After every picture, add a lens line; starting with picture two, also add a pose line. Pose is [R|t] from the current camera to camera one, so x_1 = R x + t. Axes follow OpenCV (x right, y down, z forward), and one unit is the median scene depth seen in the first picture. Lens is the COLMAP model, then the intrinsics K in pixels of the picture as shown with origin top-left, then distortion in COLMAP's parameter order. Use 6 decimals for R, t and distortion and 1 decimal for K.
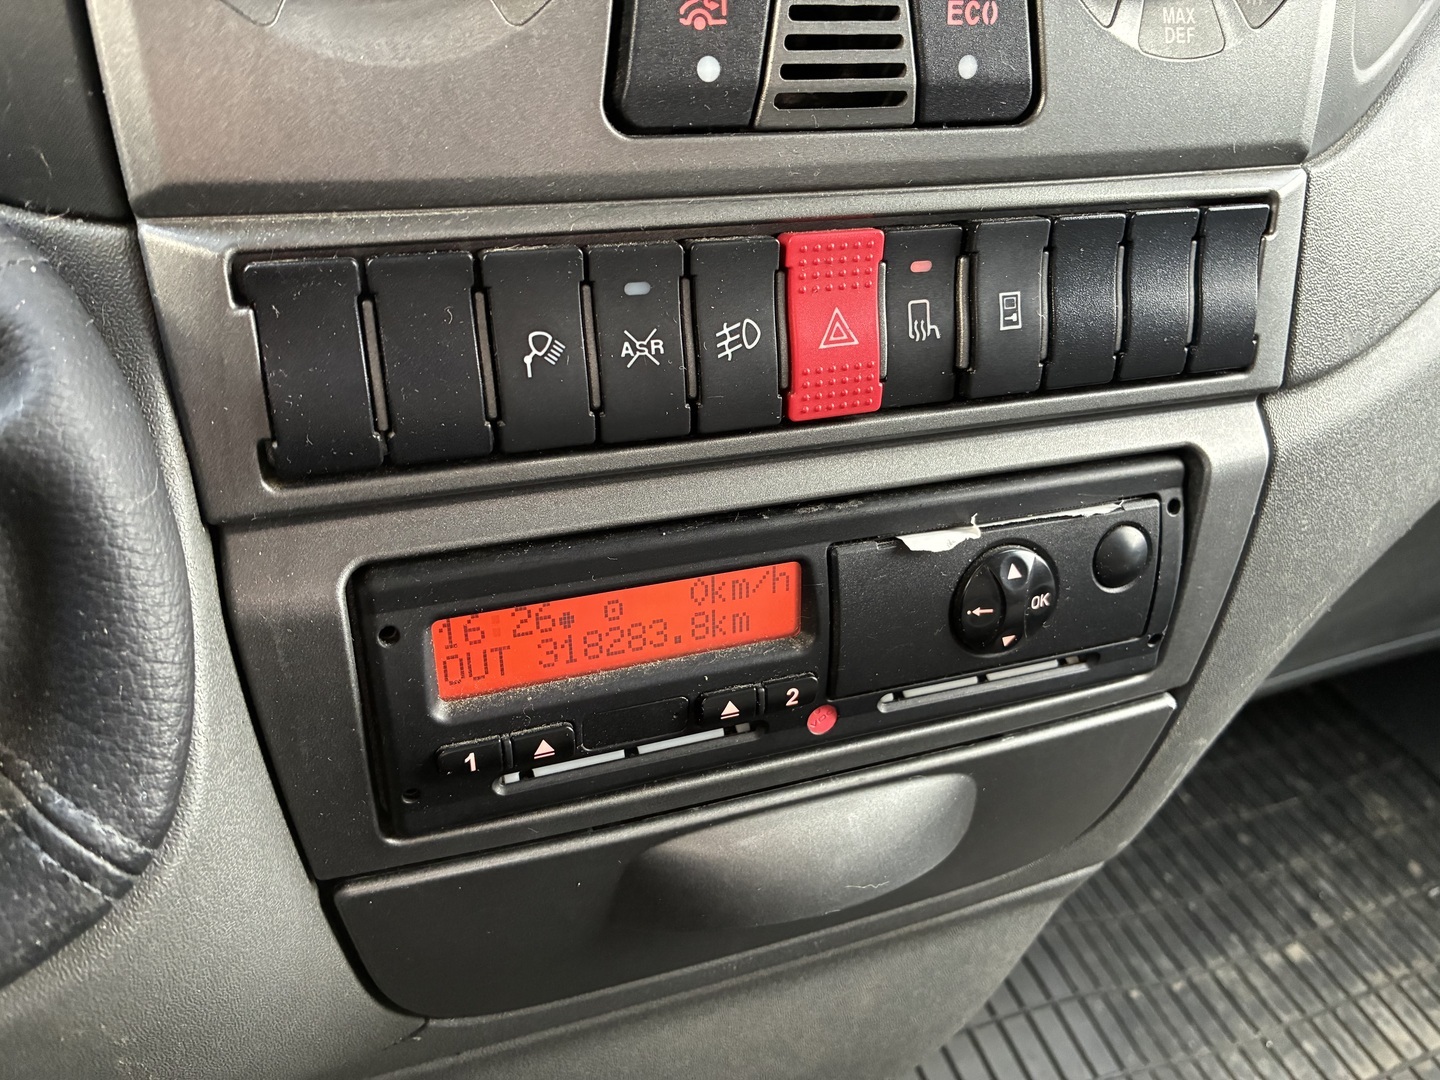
lens RADIAL K [[1121.6, 0, 720.0], [0, 1121.6, 540.0], [0, 0, 1]] dist [0.032978, -0.063027]
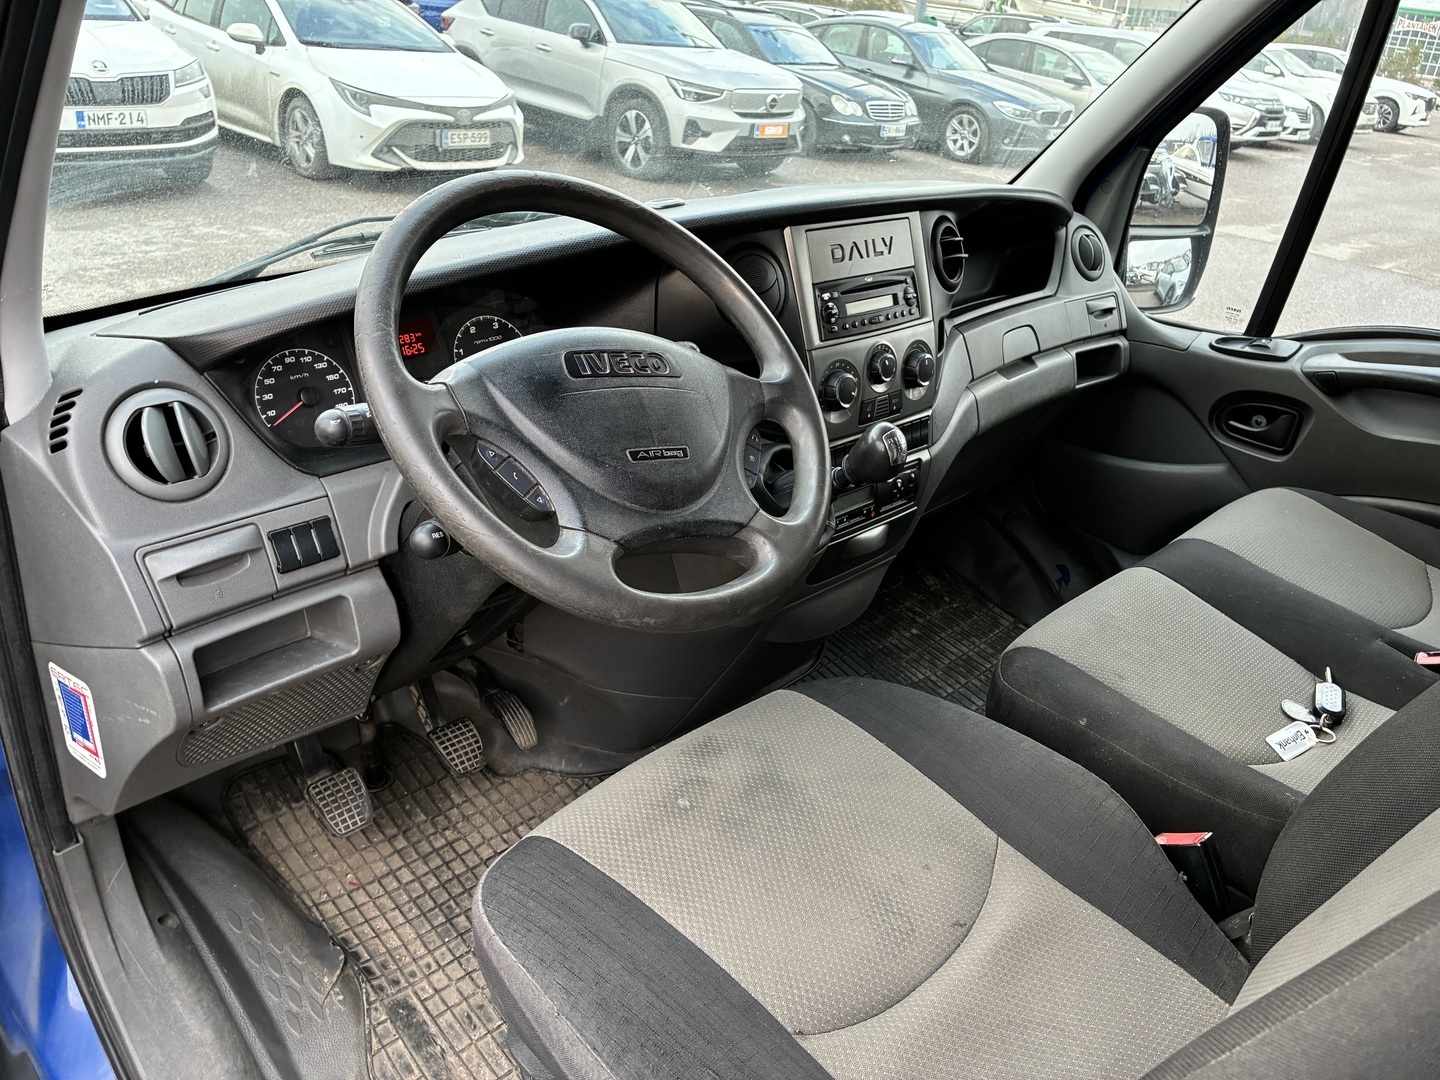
lens RADIAL K [[1121.6, 0, 720.0], [0, 1121.6, 540.0], [0, 0, 1]] dist [0.032978, -0.063027]
pose [[0.907683, -0.137996, 0.396319, -2.721546], [0.132672, 0.990313, 0.040965, -0.041160], [-0.398133, 0.015397, 0.917198, -3.676572]]
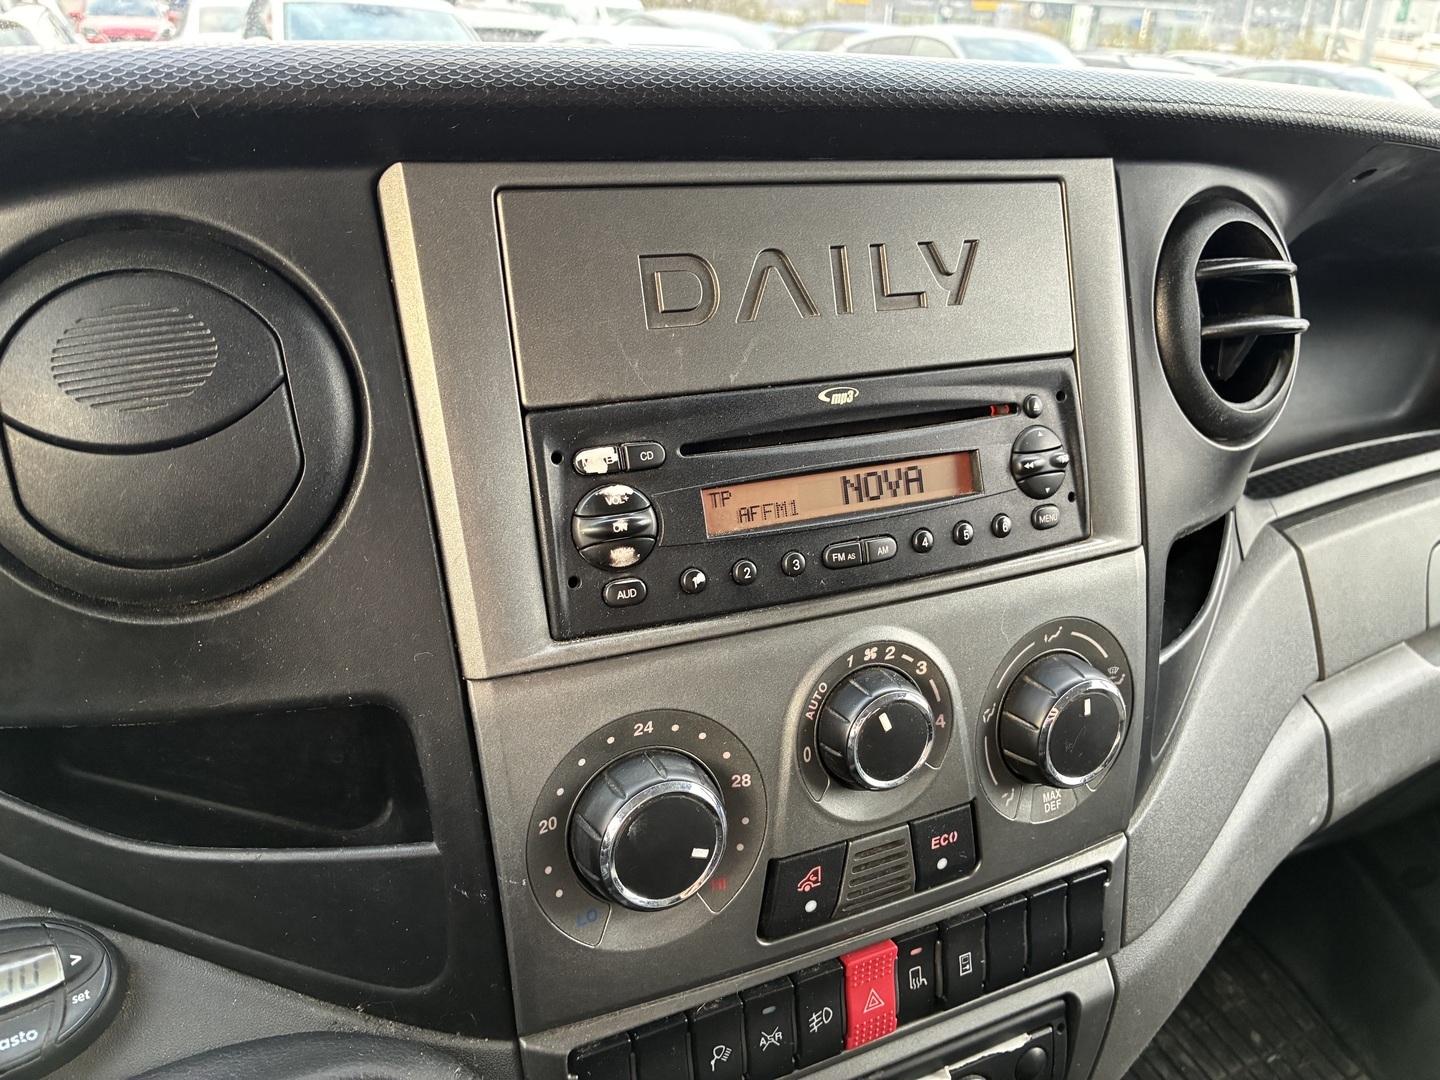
lens RADIAL K [[1121.6, 0, 720.0], [0, 1121.6, 540.0], [0, 0, 1]] dist [0.032978, -0.063027]
pose [[0.994705, -0.023450, 0.100064, -0.238707], [0.028379, 0.998438, -0.048119, -0.676180], [-0.098779, 0.050704, 0.993817, -0.620112]]
